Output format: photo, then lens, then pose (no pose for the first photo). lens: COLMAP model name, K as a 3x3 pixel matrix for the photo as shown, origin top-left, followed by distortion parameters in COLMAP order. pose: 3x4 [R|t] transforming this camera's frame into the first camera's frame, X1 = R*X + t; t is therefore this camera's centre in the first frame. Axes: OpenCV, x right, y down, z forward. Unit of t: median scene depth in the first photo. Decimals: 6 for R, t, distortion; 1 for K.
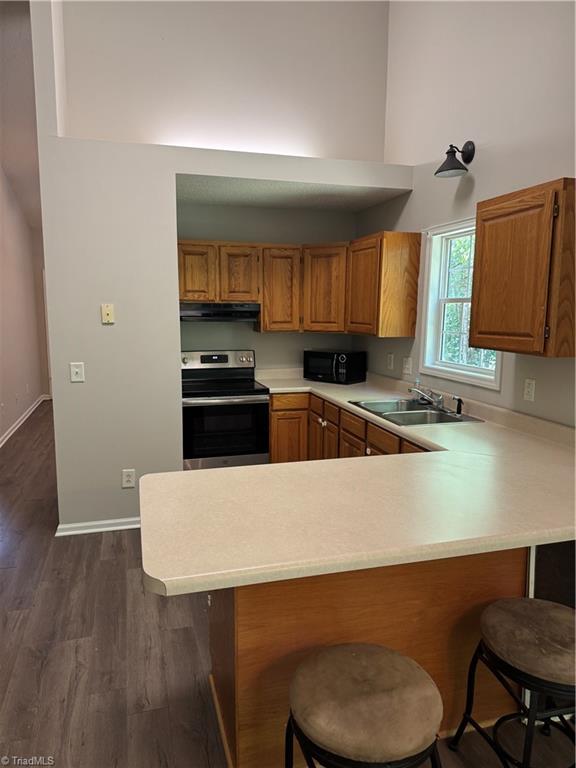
lens RADIAL K [[514.9, 0, 288.2], [0, 514.9, 388.4], [0, 0, 1]] dist [0.055471, -0.000717]
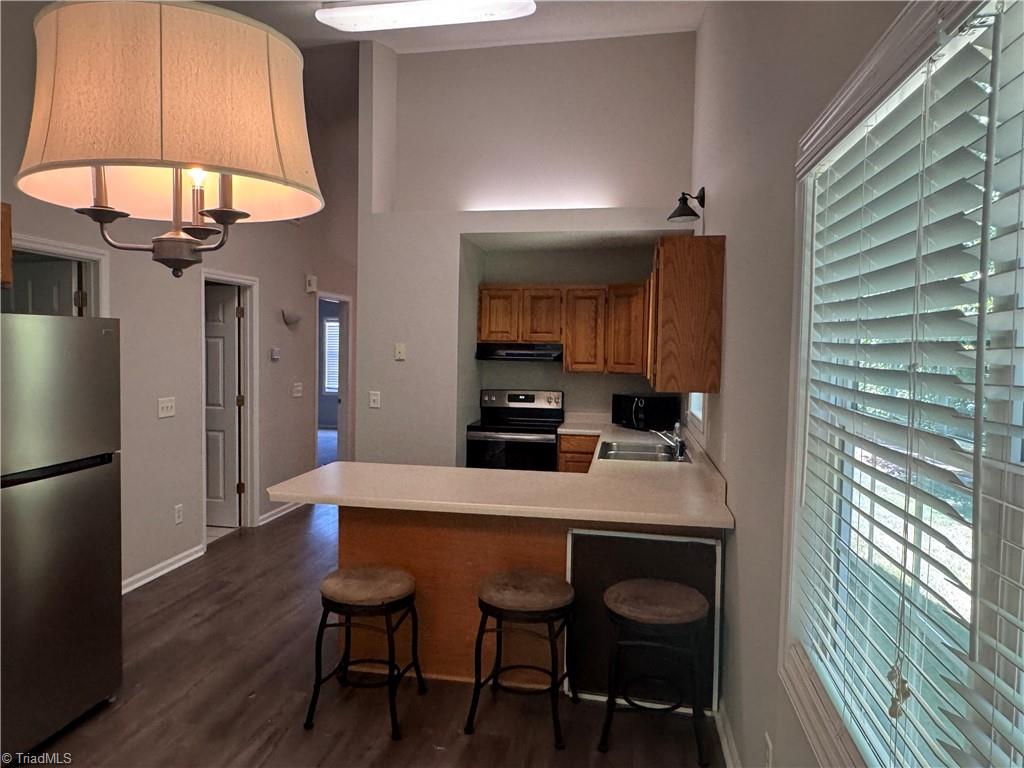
lens RADIAL K [[714.9, 0, 509.5], [0, 714.9, 379.2], [0, 0, 1]] dist [0.046321, -0.065961]
pose [[0.896440, 0.026969, -0.442344, 0.468954], [-0.079231, 0.991818, -0.100097, 0.048739], [0.436025, 0.124778, 0.891242, -0.264617]]
